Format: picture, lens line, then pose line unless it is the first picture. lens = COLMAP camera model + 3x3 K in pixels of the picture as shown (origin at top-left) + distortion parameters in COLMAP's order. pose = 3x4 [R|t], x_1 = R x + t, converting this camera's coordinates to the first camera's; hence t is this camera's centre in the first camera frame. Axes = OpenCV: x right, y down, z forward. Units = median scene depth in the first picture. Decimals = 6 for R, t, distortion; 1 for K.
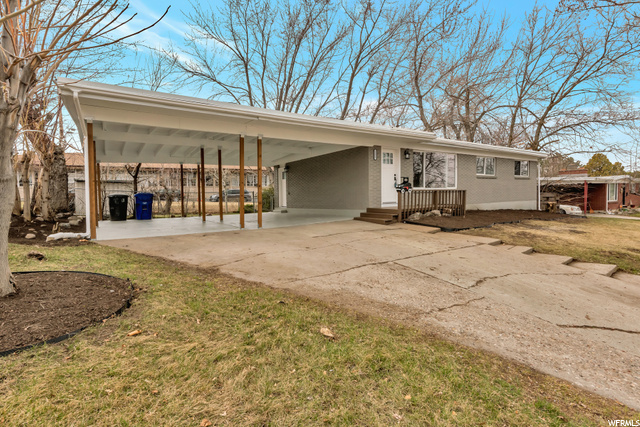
lens RADIAL K [[298.7, 0, 320.5], [0, 298.7, 209.6], [0, 0, 1]] dist [0.016897, -0.001055]
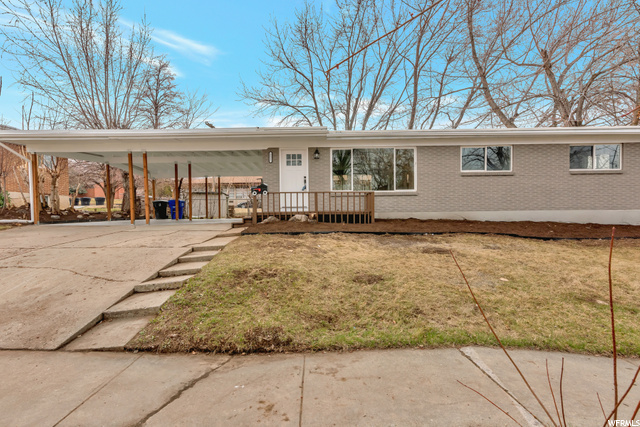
lens RADIAL K [[298.7, 0, 320.5], [0, 298.7, 211.9], [0, 0, 1]] dist [0.016897, -0.001055]
pose [[0.834629, 0.014768, -0.550615, 0.800666], [-0.032784, 0.999200, -0.022894, 0.010135], [0.549837, 0.037159, 0.834445, 0.264892]]
